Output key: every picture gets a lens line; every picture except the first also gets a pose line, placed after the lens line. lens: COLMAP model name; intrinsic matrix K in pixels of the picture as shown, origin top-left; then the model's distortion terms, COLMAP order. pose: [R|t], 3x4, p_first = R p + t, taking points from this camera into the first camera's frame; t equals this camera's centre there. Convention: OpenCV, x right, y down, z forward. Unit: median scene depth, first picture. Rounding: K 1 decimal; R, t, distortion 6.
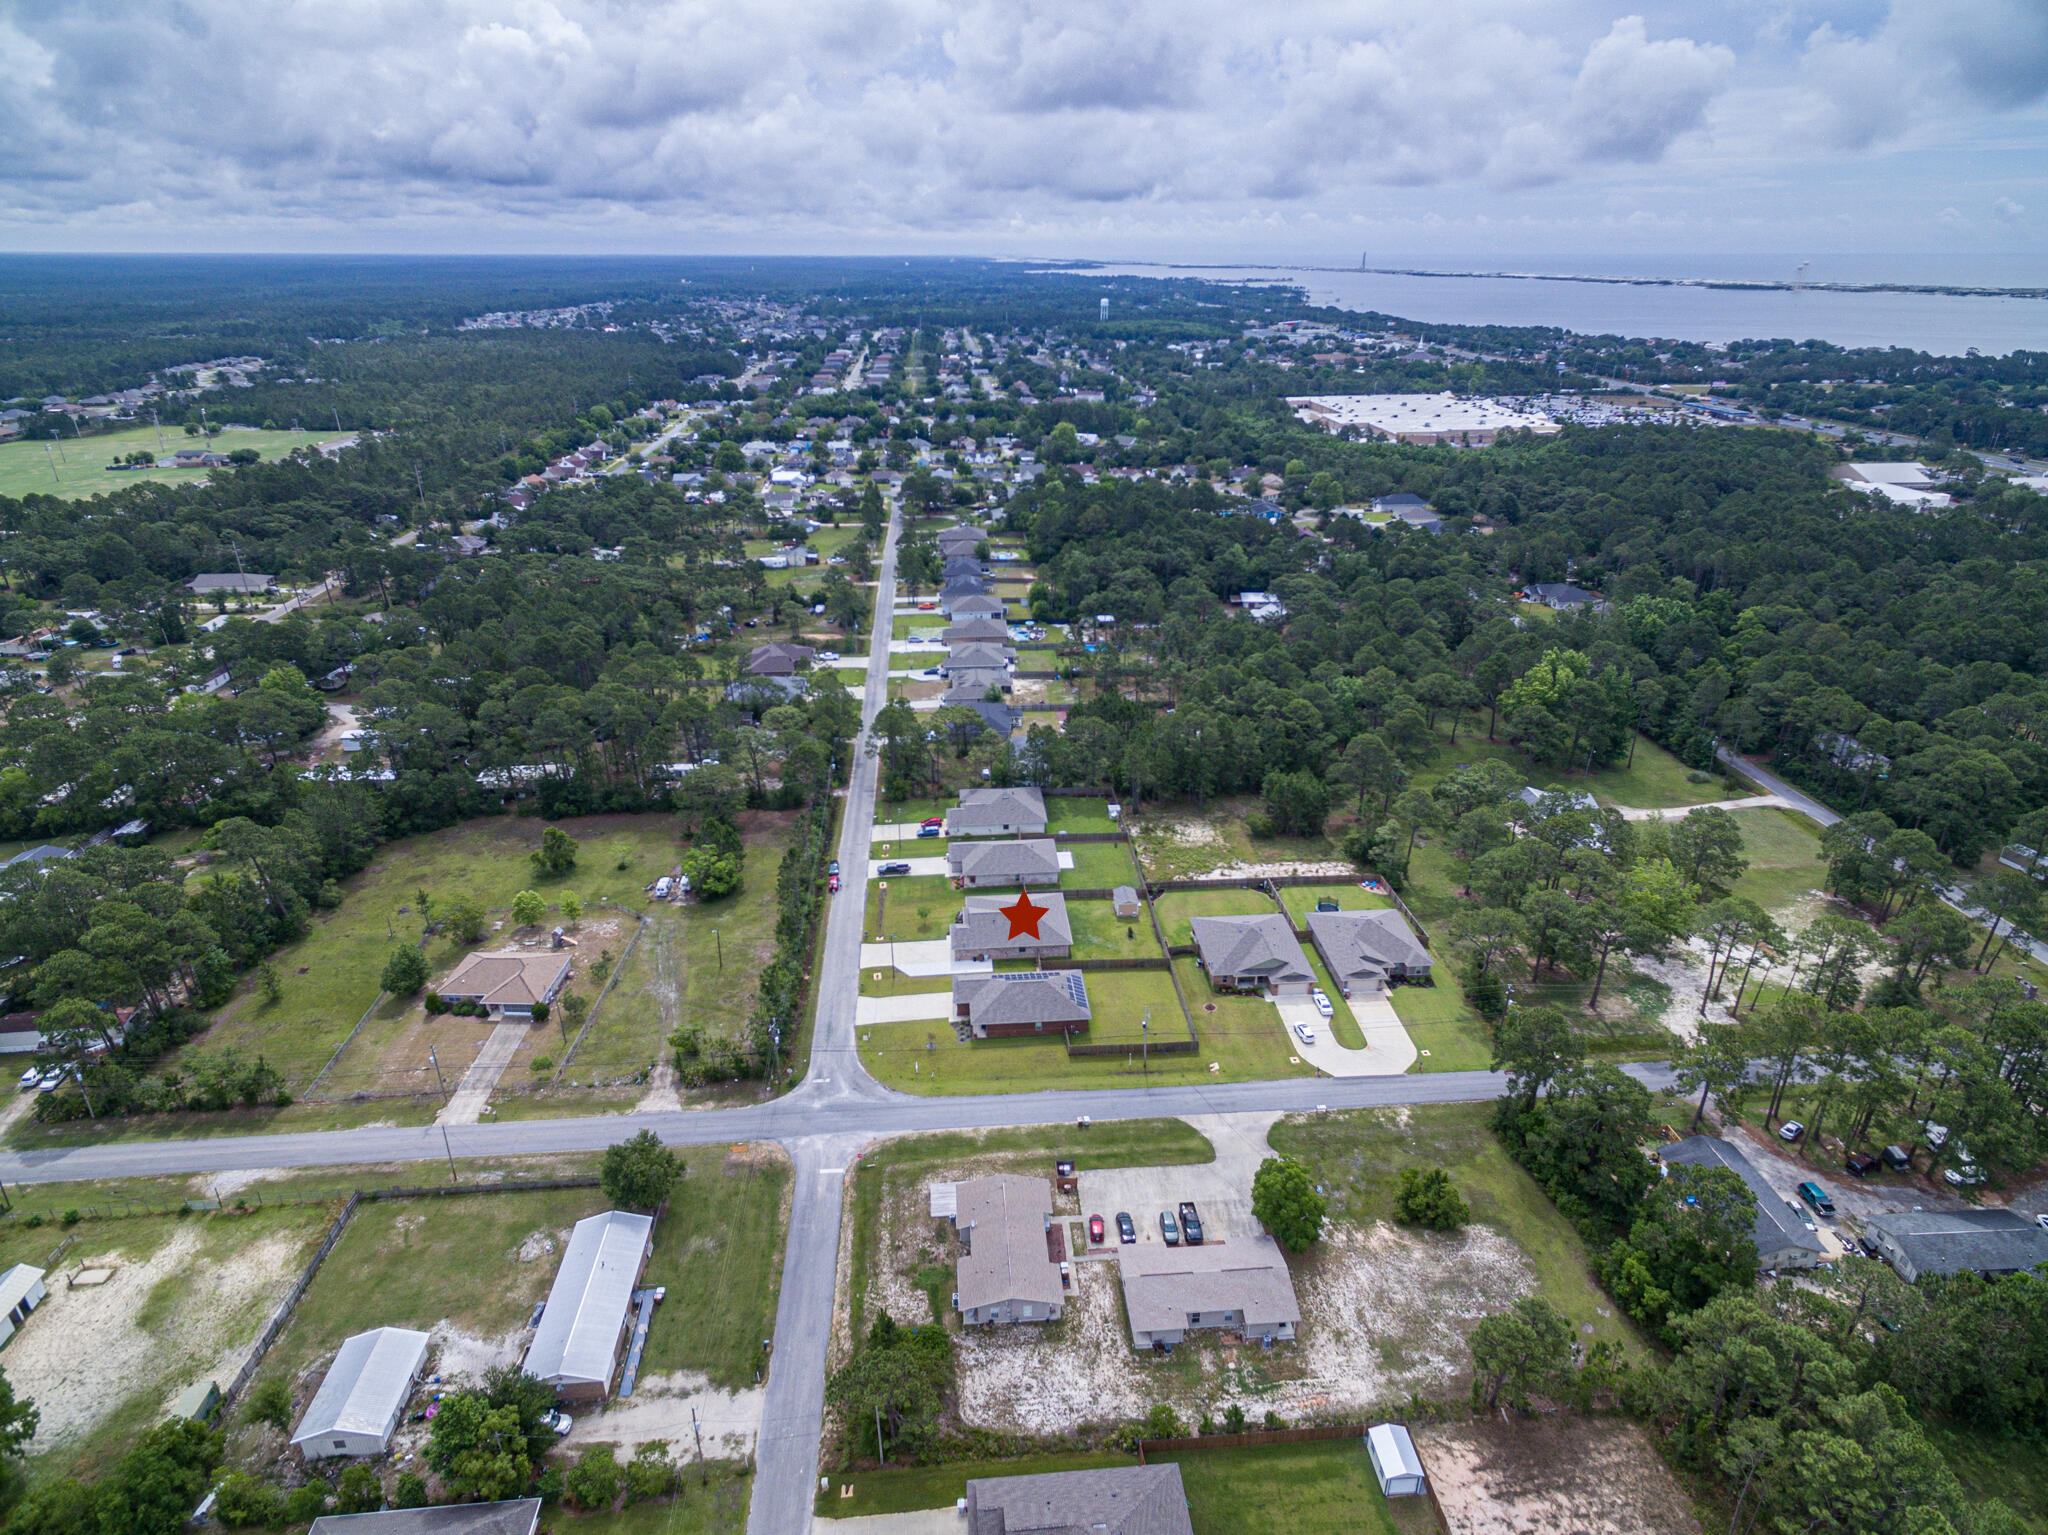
lens RADIAL K [[1130.4, 0, 1026.9], [0, 1130.4, 764.6], [0, 0, 1]] dist [0.003452, -0.001662]
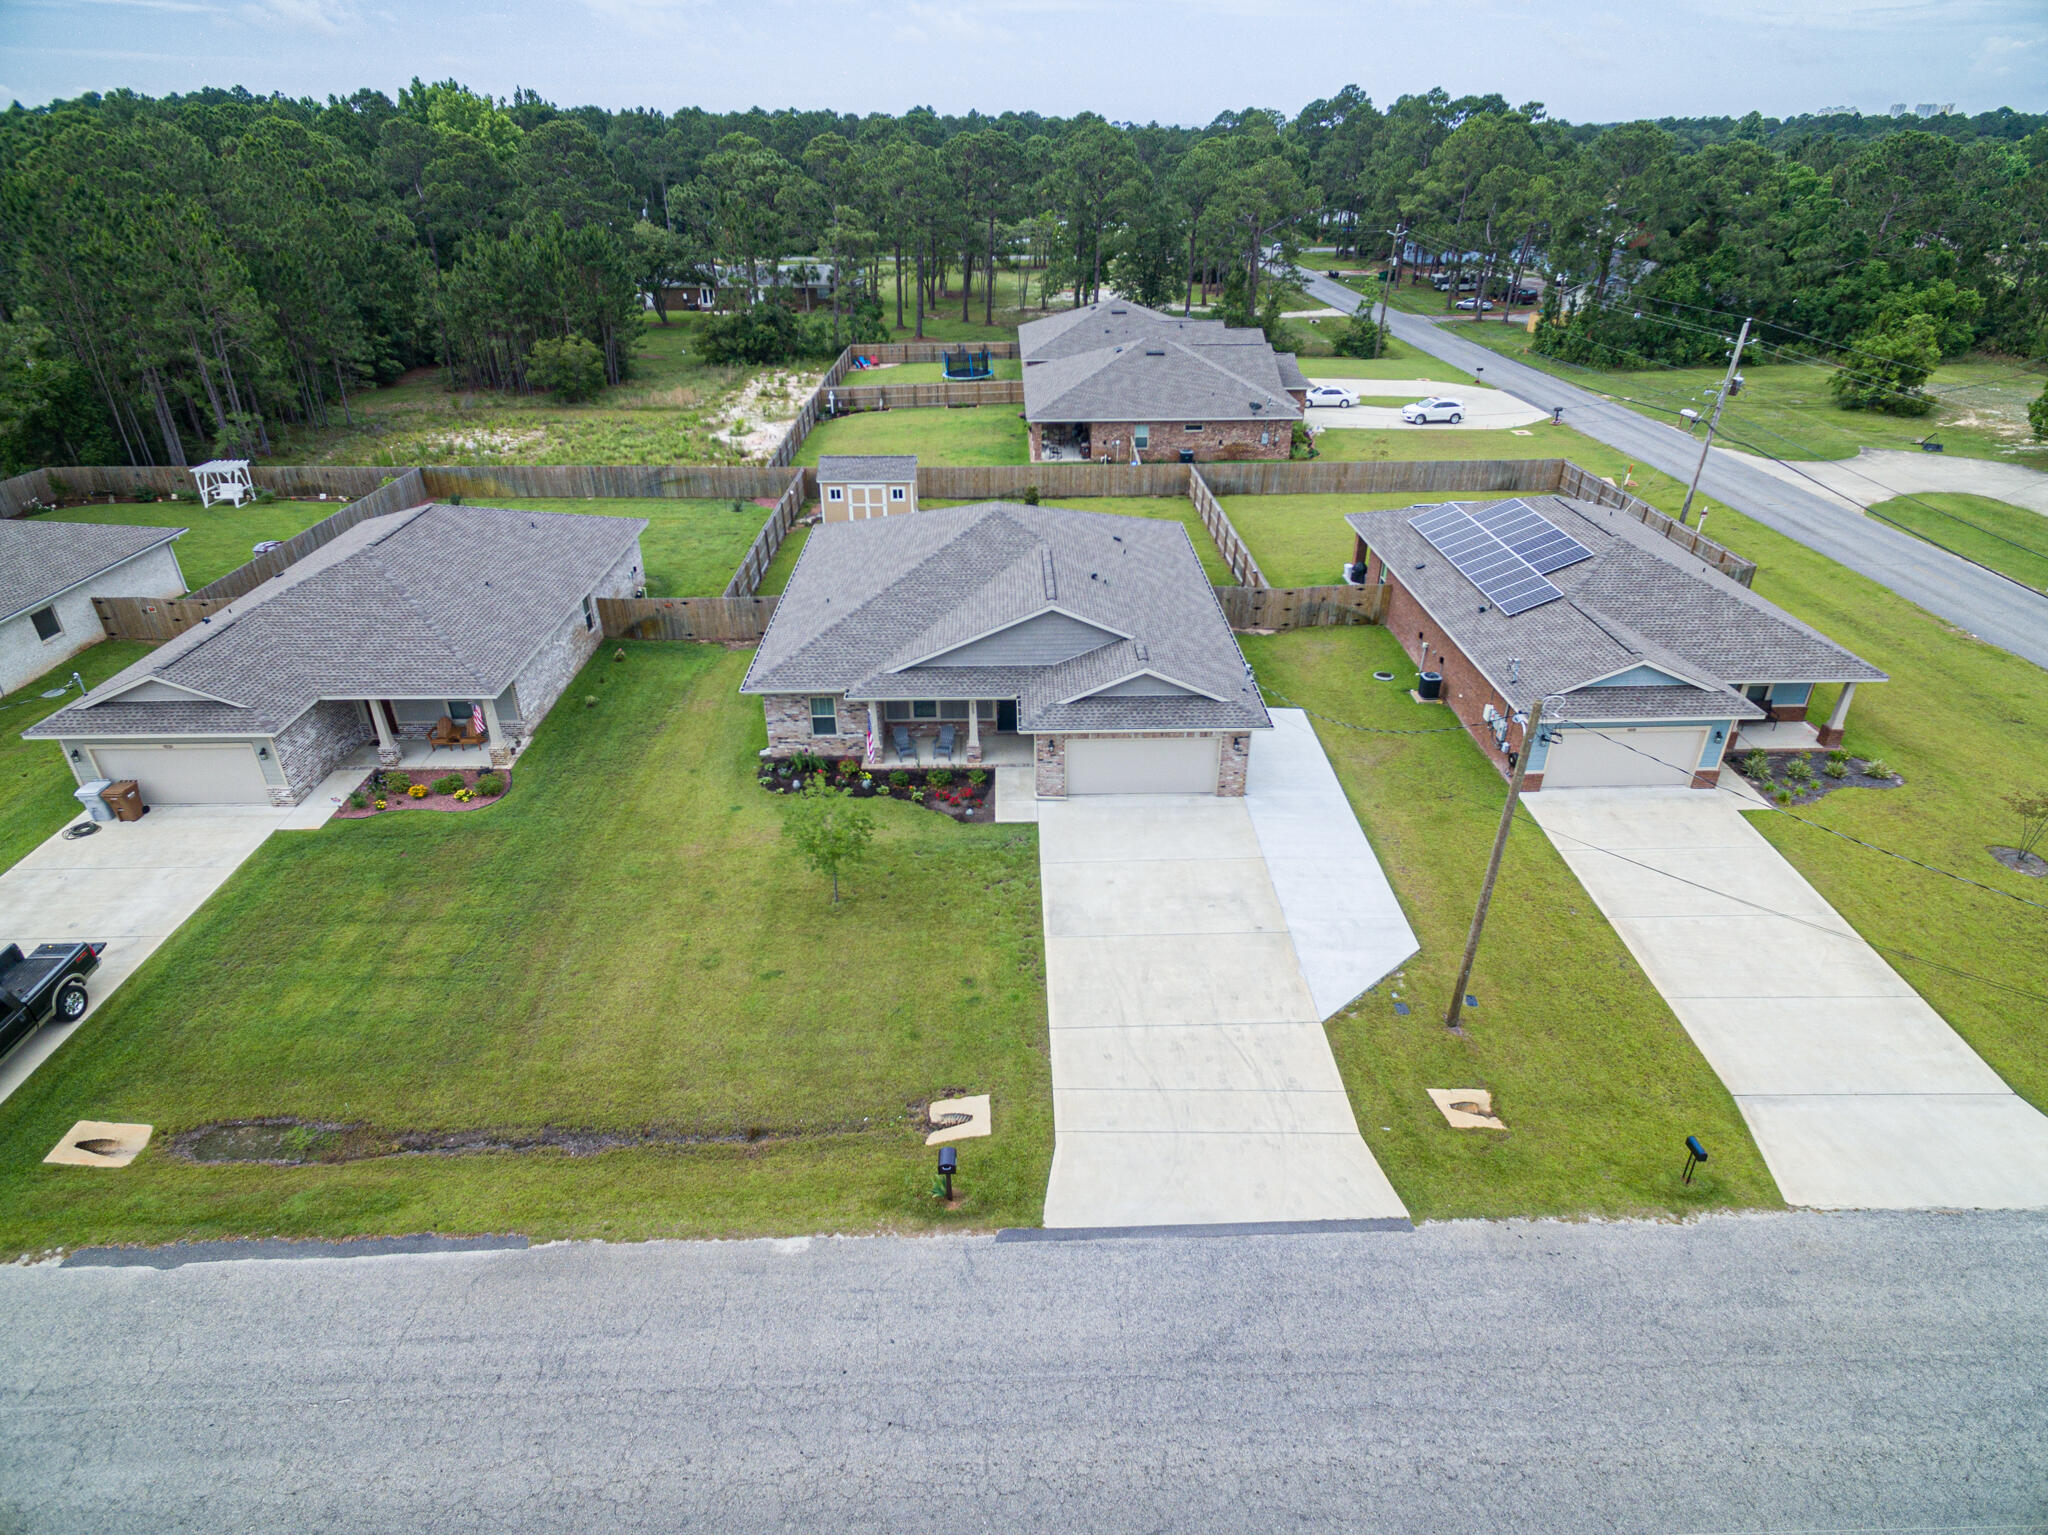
lens RADIAL K [[1130.4, 0, 1026.9], [0, 1130.4, 764.6], [0, 0, 1]] dist [0.003452, -0.001662]
pose [[0.057772, -0.490522, 0.869512, -0.192909], [0.411824, 0.805118, 0.426833, 0.062581], [-0.909430, 0.333427, 0.248522, 0.834933]]
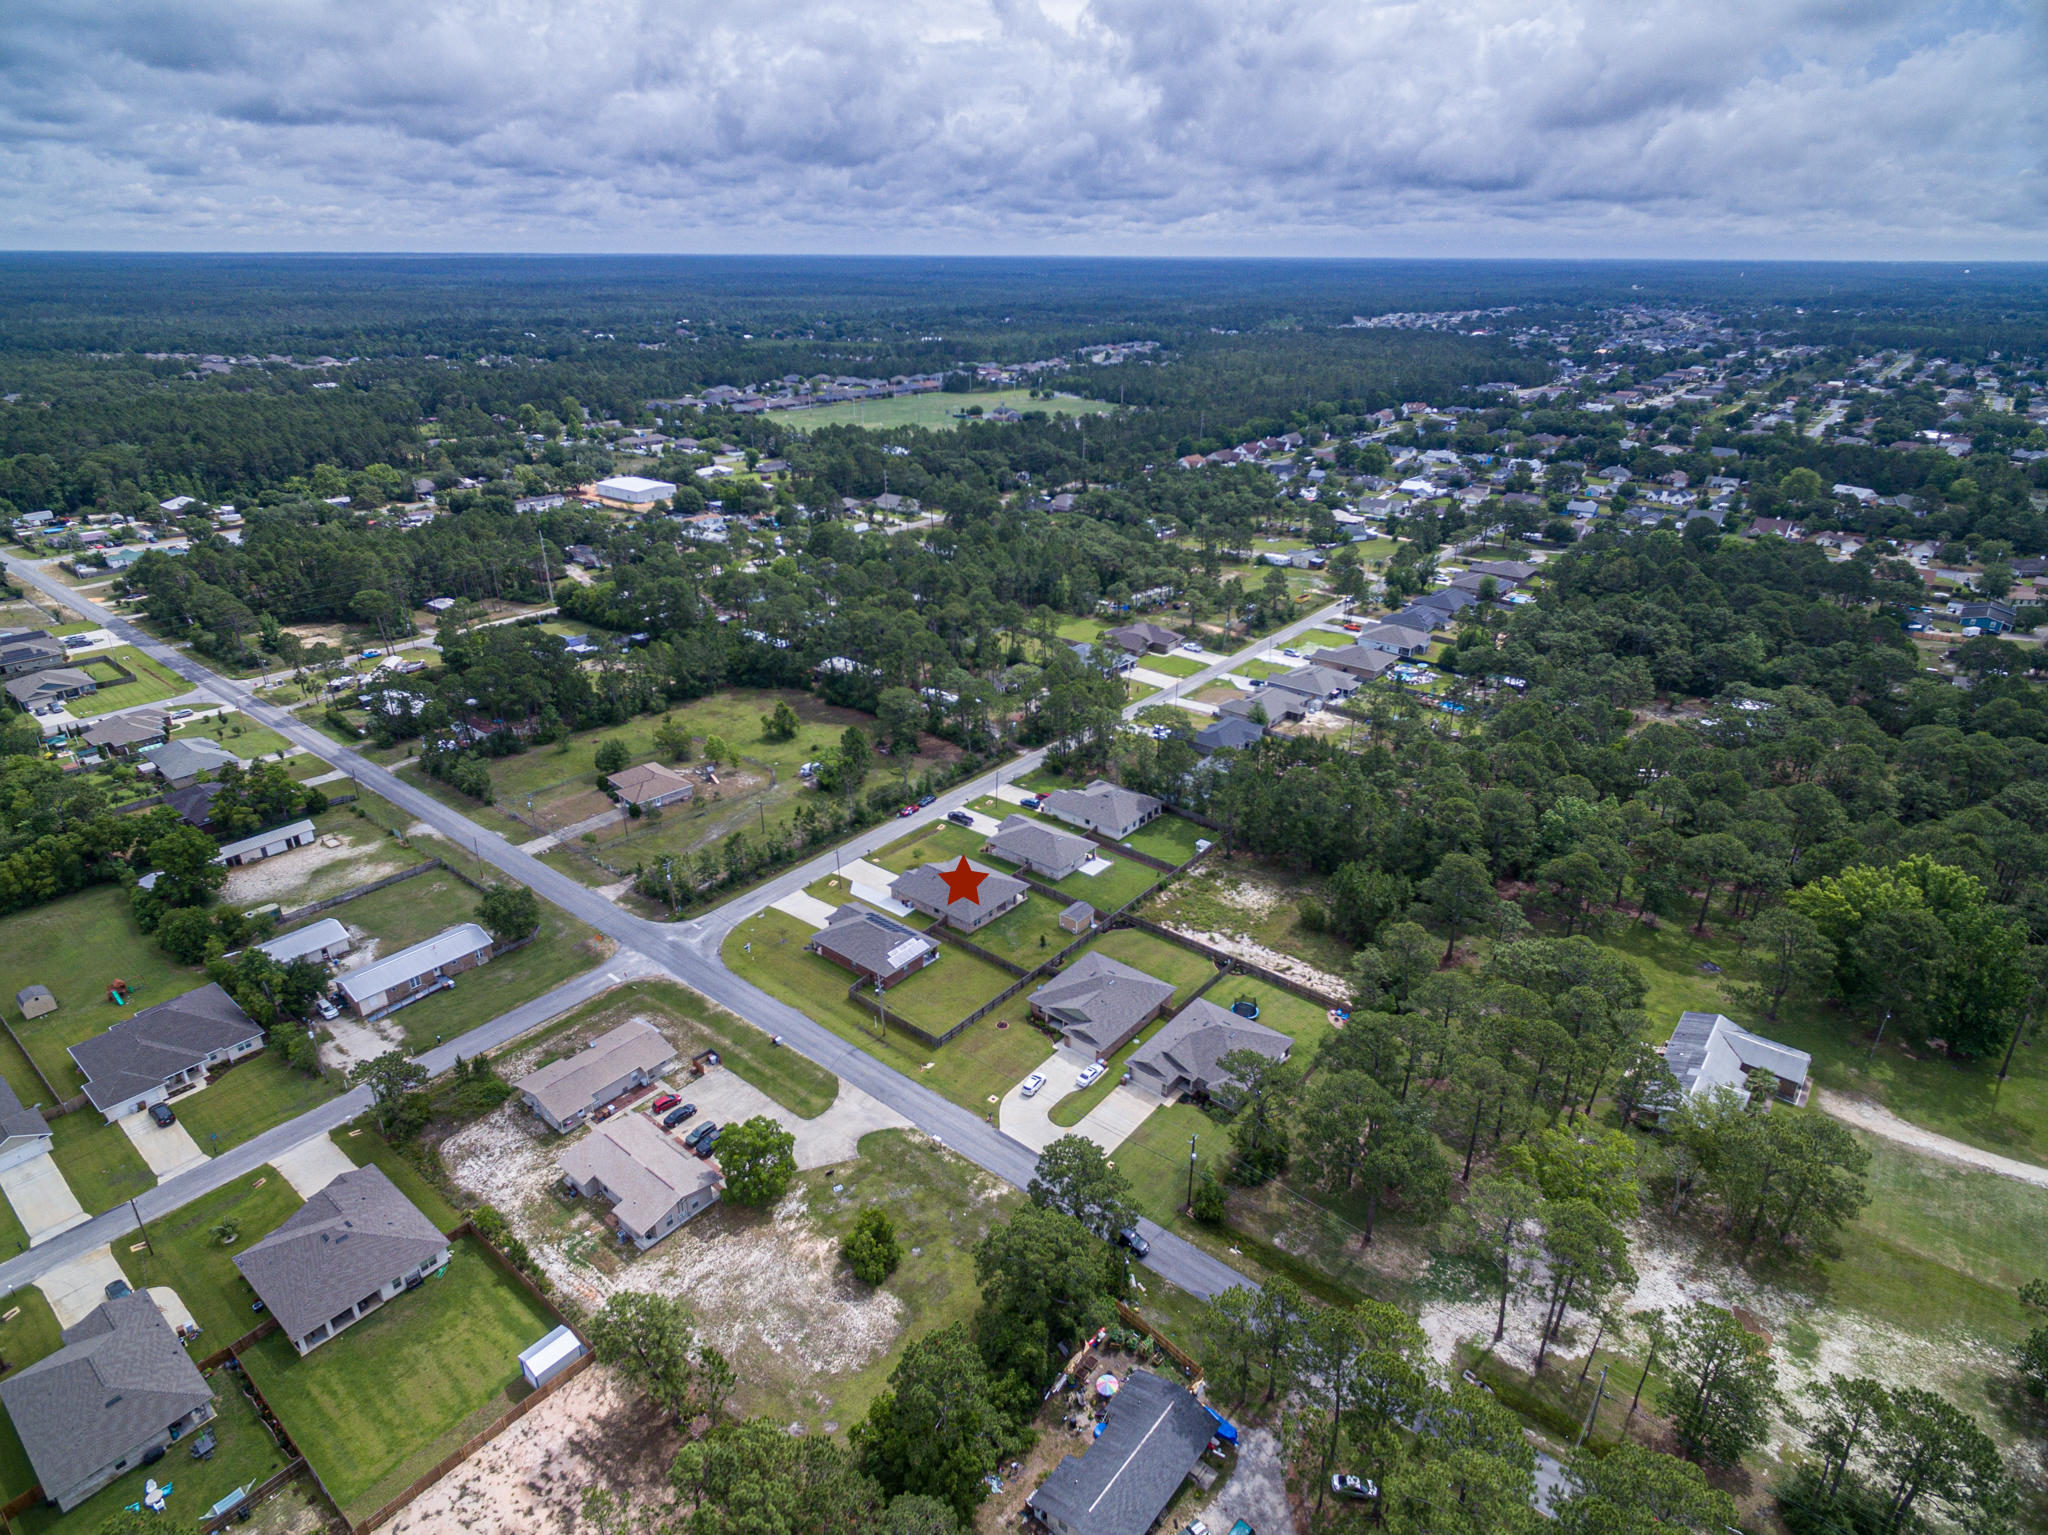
lens RADIAL K [[1130.4, 0, 1026.9], [0, 1130.4, 764.6], [0, 0, 1]] dist [0.003452, -0.001662]
pose [[0.724494, 0.285375, -0.627431, 0.575840], [-0.287233, 0.952463, 0.101542, -0.082077], [0.626582, 0.106653, 0.772023, 0.191194]]
